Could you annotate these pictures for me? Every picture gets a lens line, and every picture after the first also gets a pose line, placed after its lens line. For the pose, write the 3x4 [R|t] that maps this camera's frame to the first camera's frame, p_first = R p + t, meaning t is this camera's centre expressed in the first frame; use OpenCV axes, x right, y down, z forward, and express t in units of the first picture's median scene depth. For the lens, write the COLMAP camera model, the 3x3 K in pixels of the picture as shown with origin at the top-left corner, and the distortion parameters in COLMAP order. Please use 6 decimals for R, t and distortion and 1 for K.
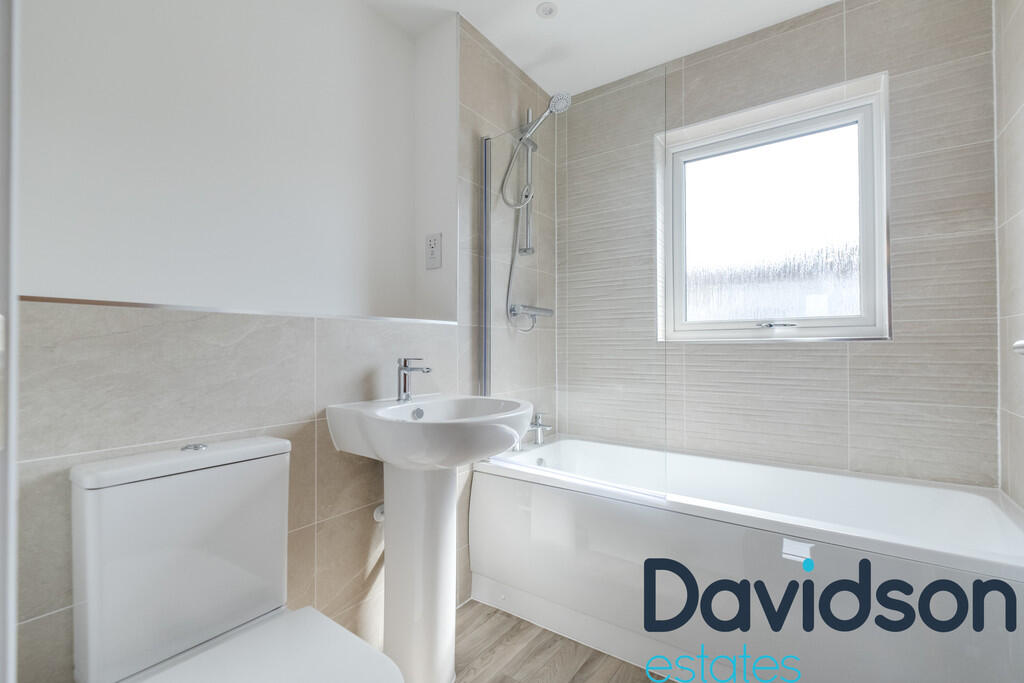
lens RADIAL K [[452.9, 0, 505.3], [0, 452.9, 343.2], [0, 0, 1]] dist [0.001007, -0.001547]
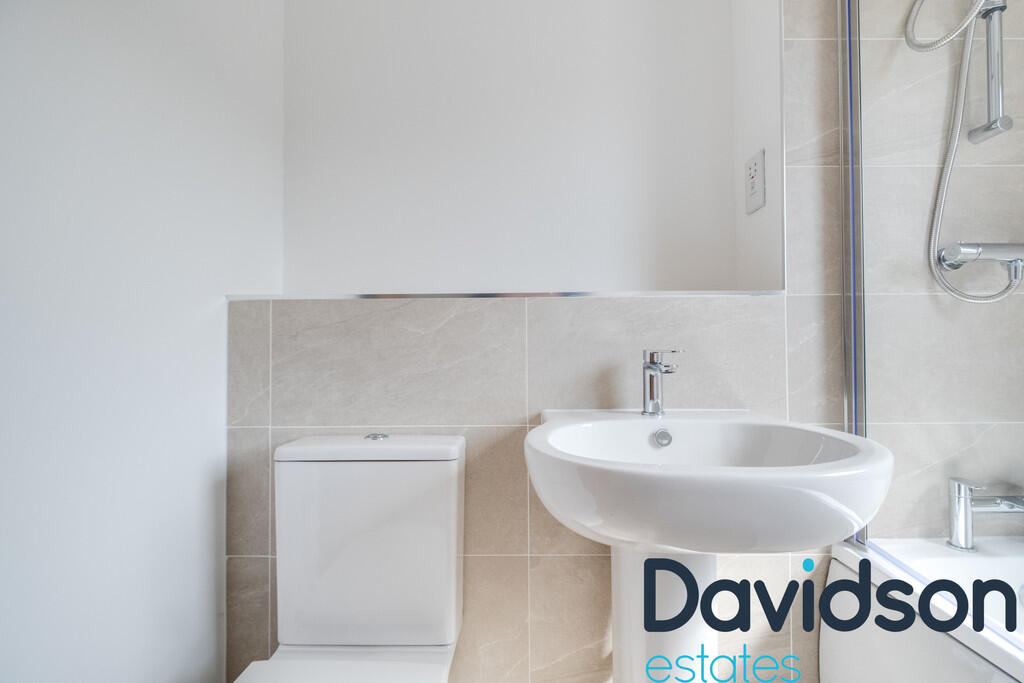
lens RADIAL K [[452.9, 0, 515.0], [0, 452.9, 339.2], [0, 0, 1]] dist [0.001007, -0.001547]
pose [[0.584134, -0.012674, -0.811558, 0.194529], [0.010062, 0.999914, -0.008373, 0.020480], [0.811595, -0.003275, 0.584212, 0.457880]]
